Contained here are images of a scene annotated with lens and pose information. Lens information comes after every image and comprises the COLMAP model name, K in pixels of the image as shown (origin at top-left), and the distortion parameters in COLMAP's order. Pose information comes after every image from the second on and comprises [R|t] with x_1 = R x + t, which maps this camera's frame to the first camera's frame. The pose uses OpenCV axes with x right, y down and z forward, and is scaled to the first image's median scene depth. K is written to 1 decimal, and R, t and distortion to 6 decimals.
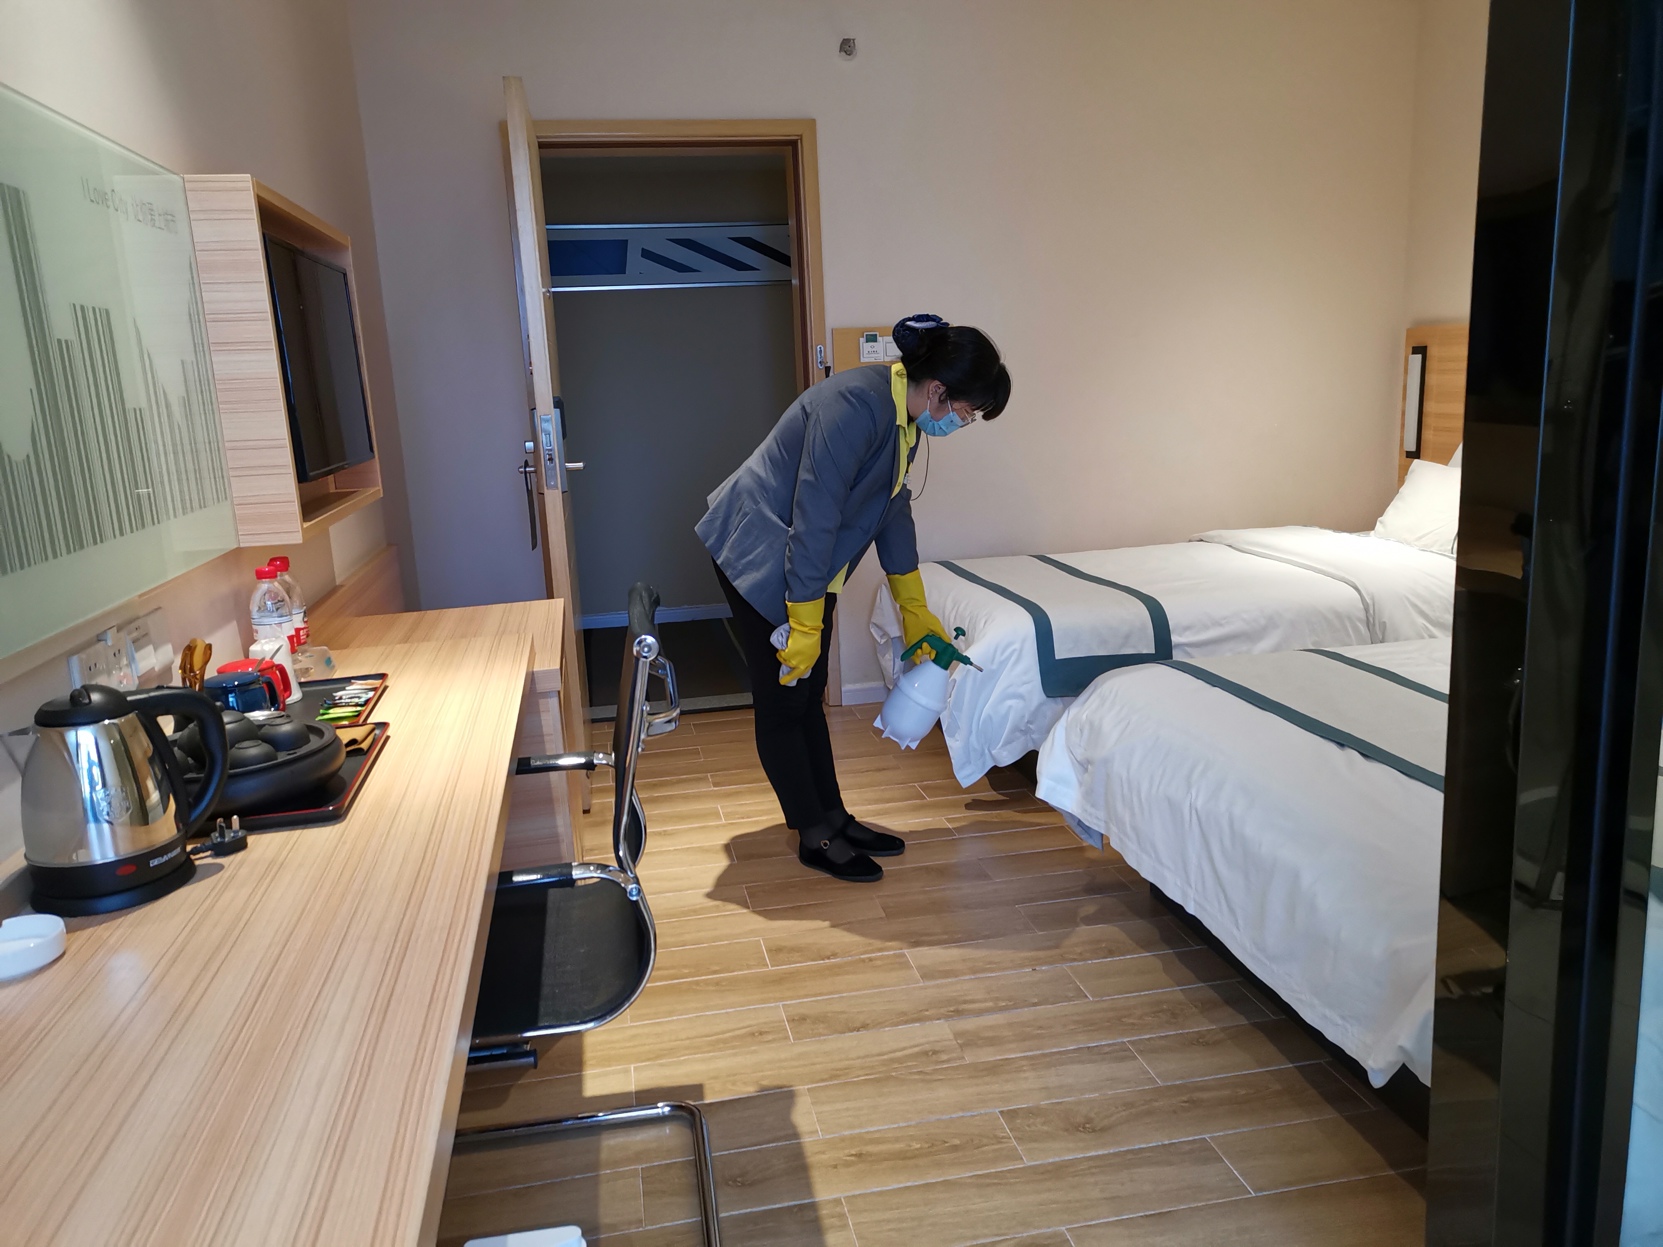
lens RADIAL K [[1219.1, 0, 831.5], [0, 1219.1, 623.5], [0, 0, 1]] dist [0.044497, -0.040382]
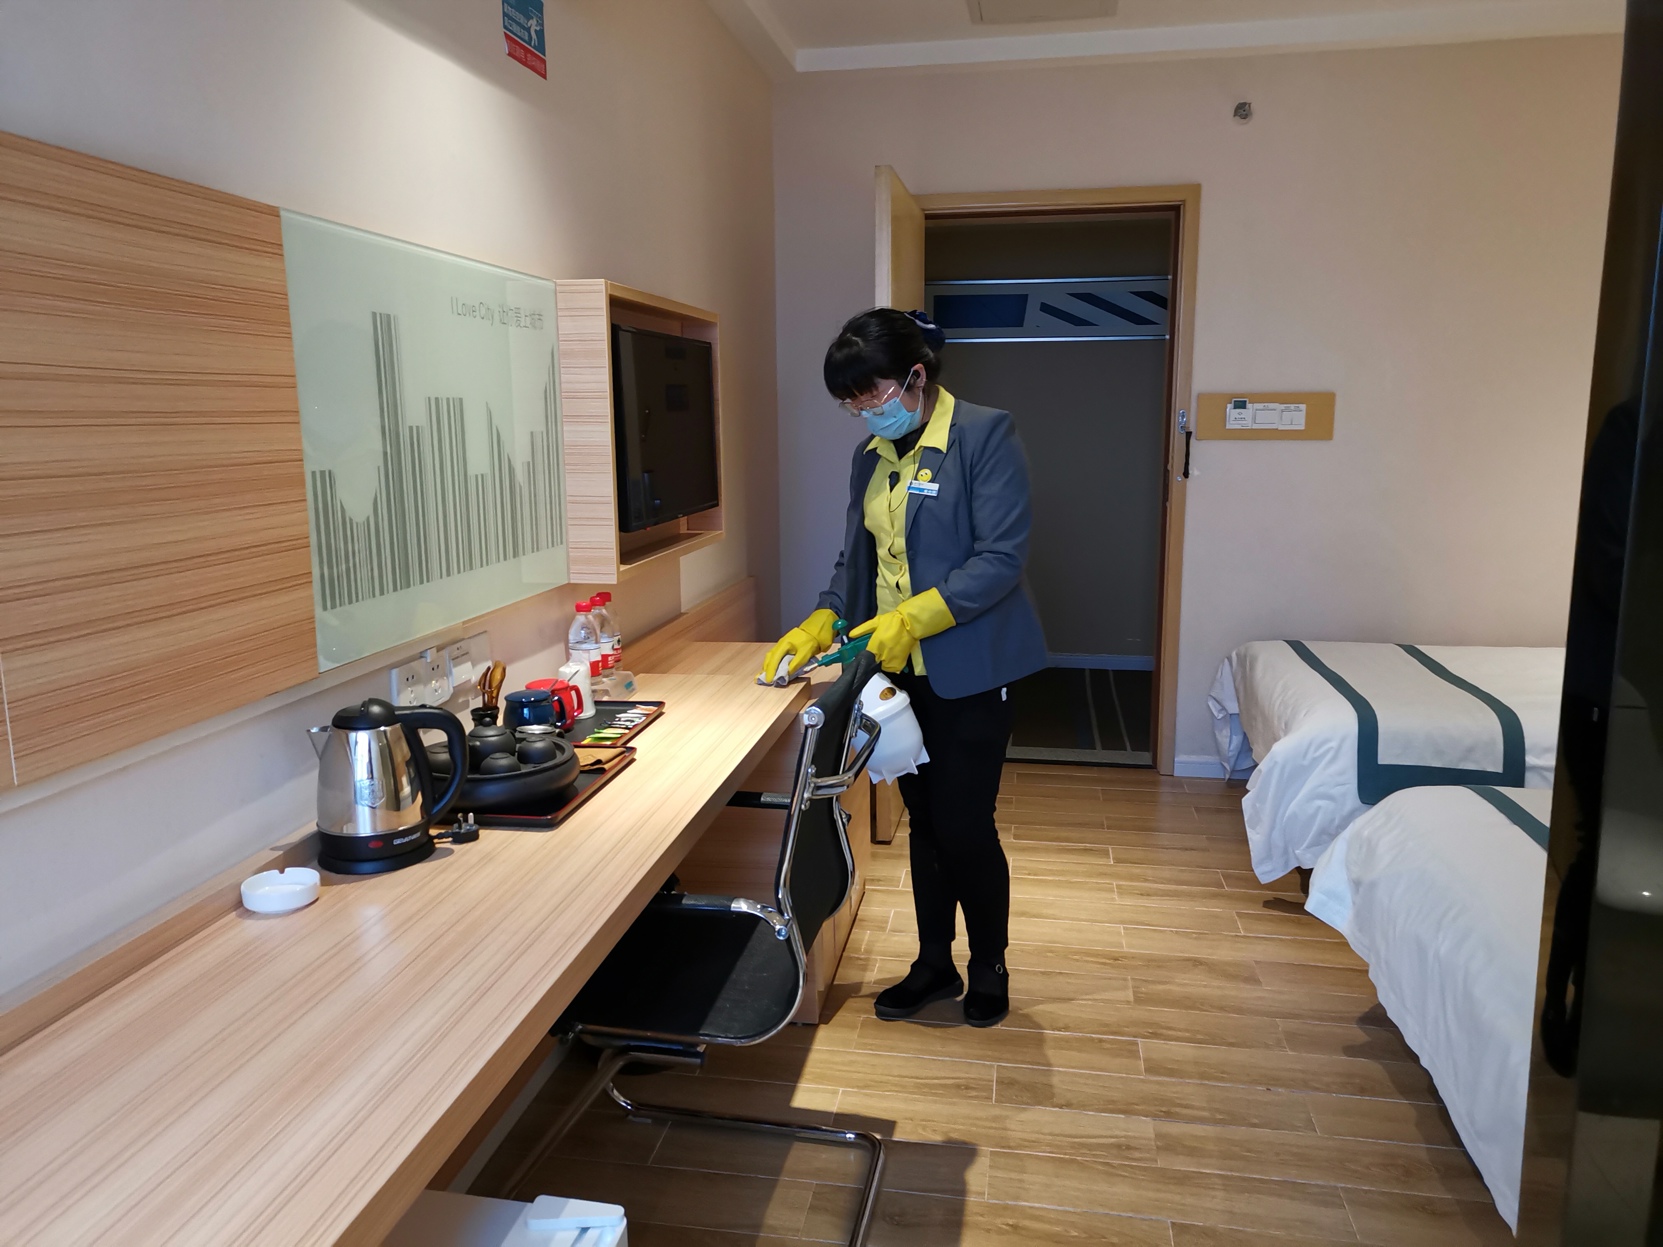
lens RADIAL K [[1219.1, 0, 831.5], [0, 1219.1, 623.5], [0, 0, 1]] dist [0.044497, -0.040382]
pose [[0.934639, 0.101935, -0.340675, 0.172884], [-0.109811, 0.993945, -0.003864, -0.046590], [0.338218, 0.041021, 0.940173, -0.039206]]
